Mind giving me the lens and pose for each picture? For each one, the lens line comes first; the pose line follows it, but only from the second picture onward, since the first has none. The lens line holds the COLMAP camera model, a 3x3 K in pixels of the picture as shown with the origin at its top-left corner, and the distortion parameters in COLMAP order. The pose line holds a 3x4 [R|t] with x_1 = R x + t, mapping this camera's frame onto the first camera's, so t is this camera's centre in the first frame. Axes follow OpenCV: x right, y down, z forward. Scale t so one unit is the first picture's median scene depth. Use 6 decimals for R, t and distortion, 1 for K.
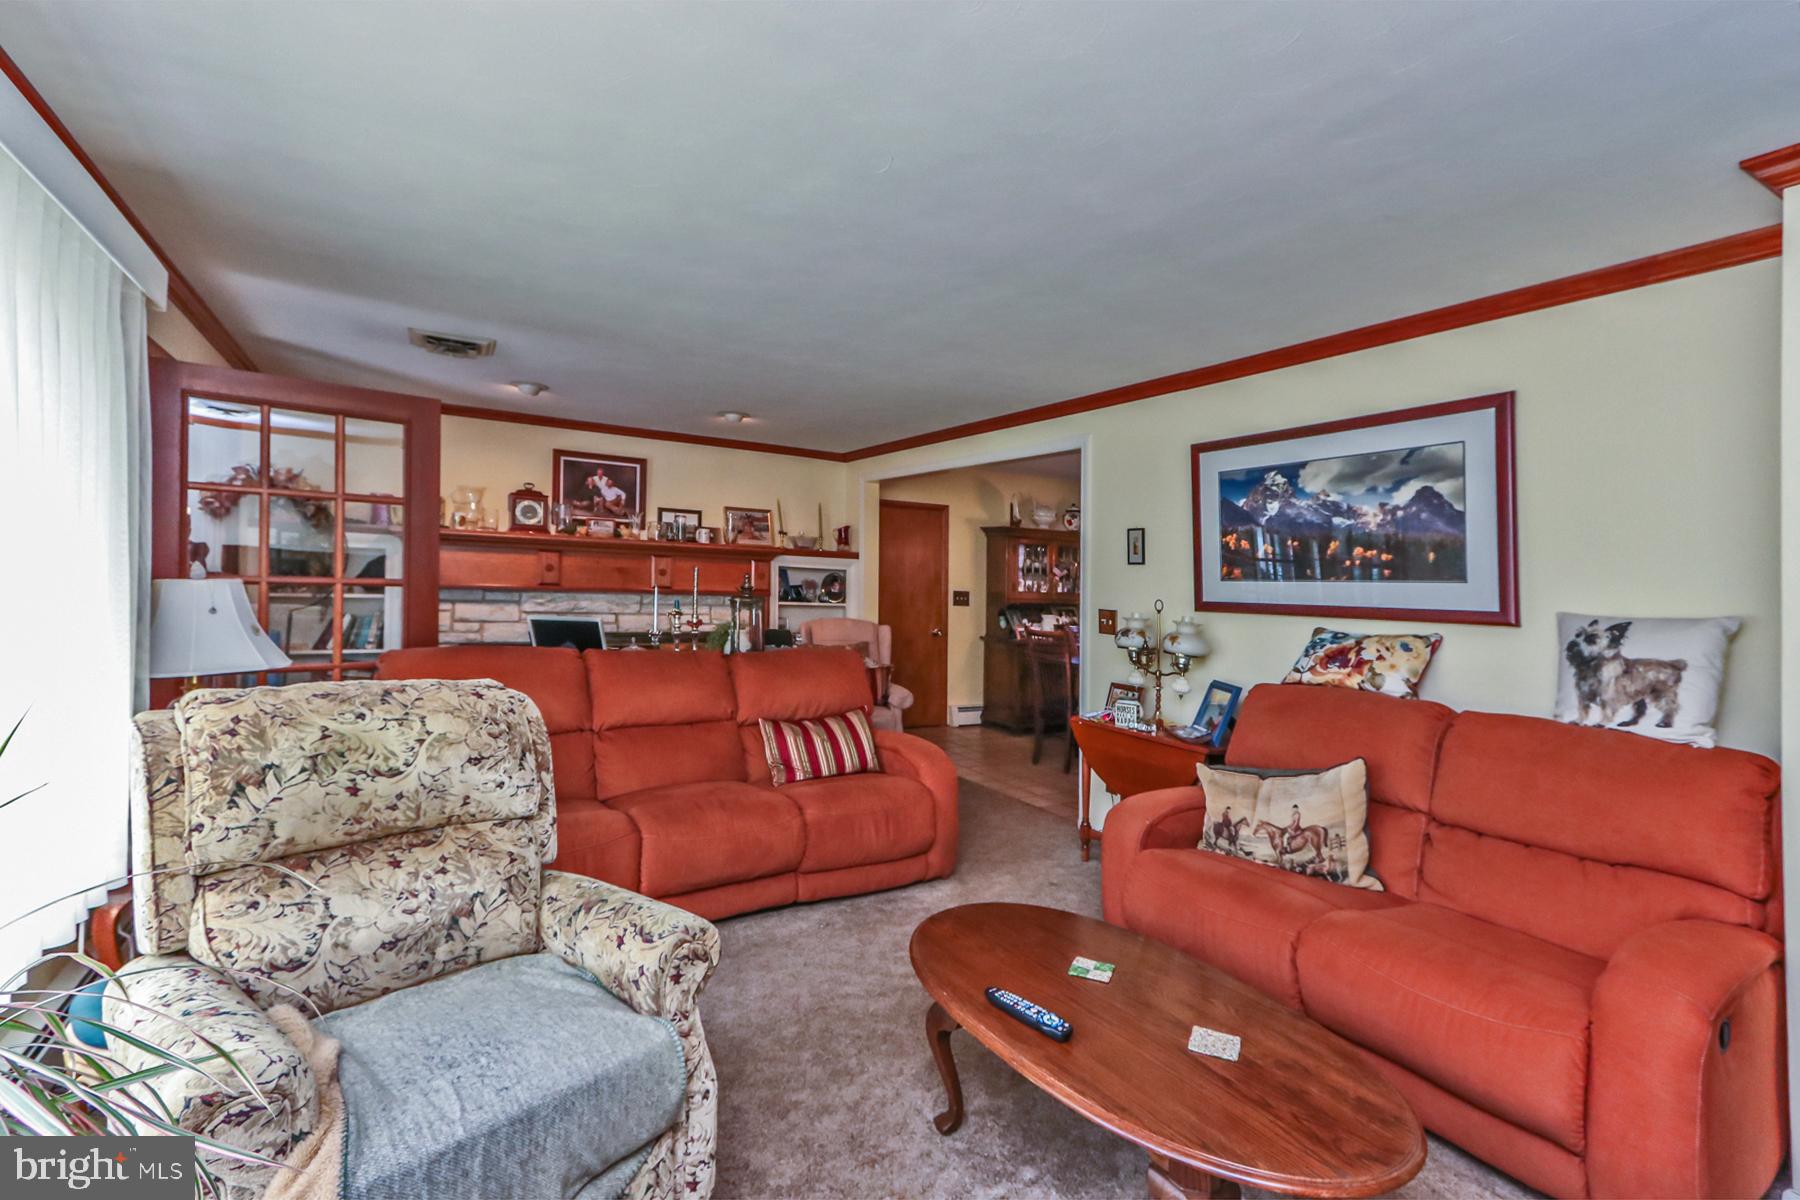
lens RADIAL K [[824.6, 0, 904.2], [0, 824.6, 563.4], [0, 0, 1]] dist [0.019933, -0.000267]
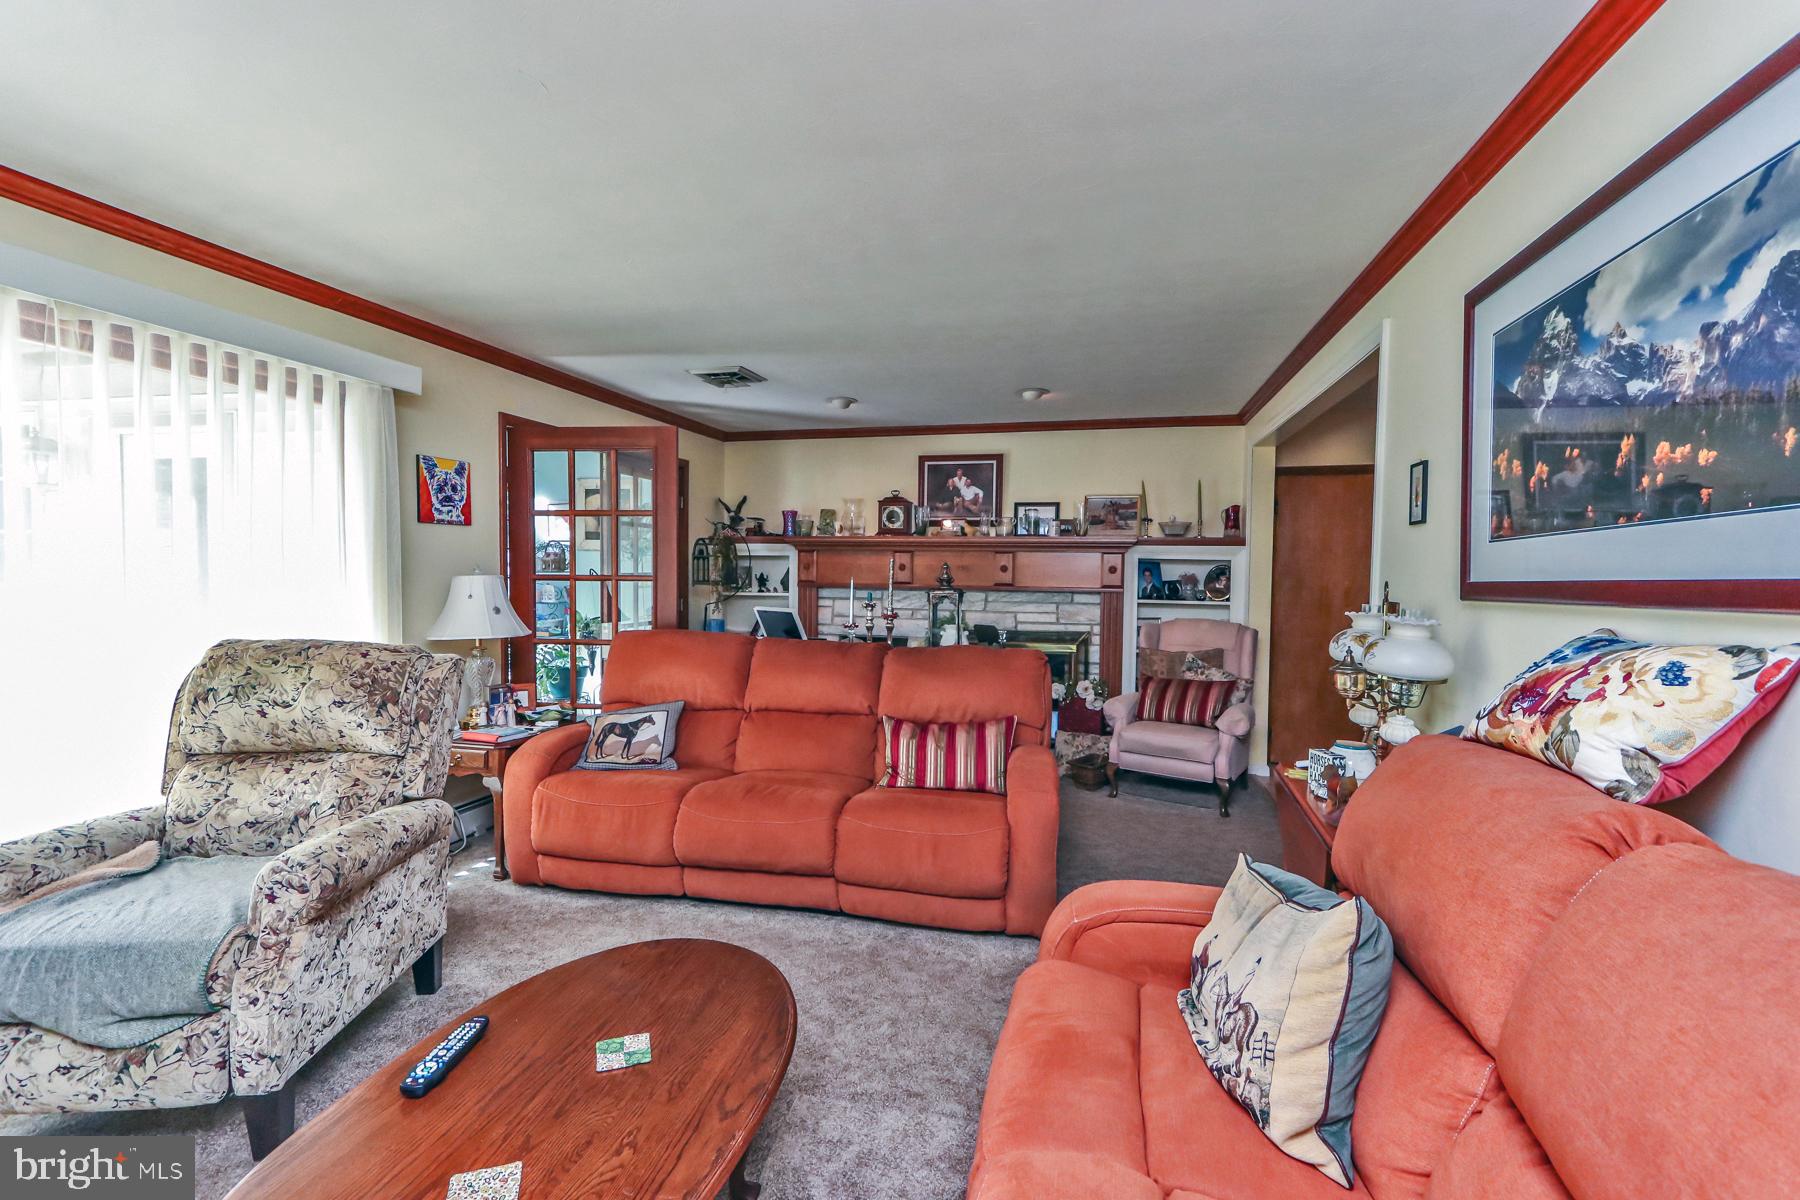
lens RADIAL K [[829.4, 0, 879.5], [0, 829.4, 612.7], [0, 0, 1]] dist [0.019487, -0.000849]
pose [[0.699979, 0.006897, -0.714131, 0.502521], [0.028124, 0.998911, 0.037215, 0.036002], [0.713610, -0.046134, 0.699023, 0.351094]]
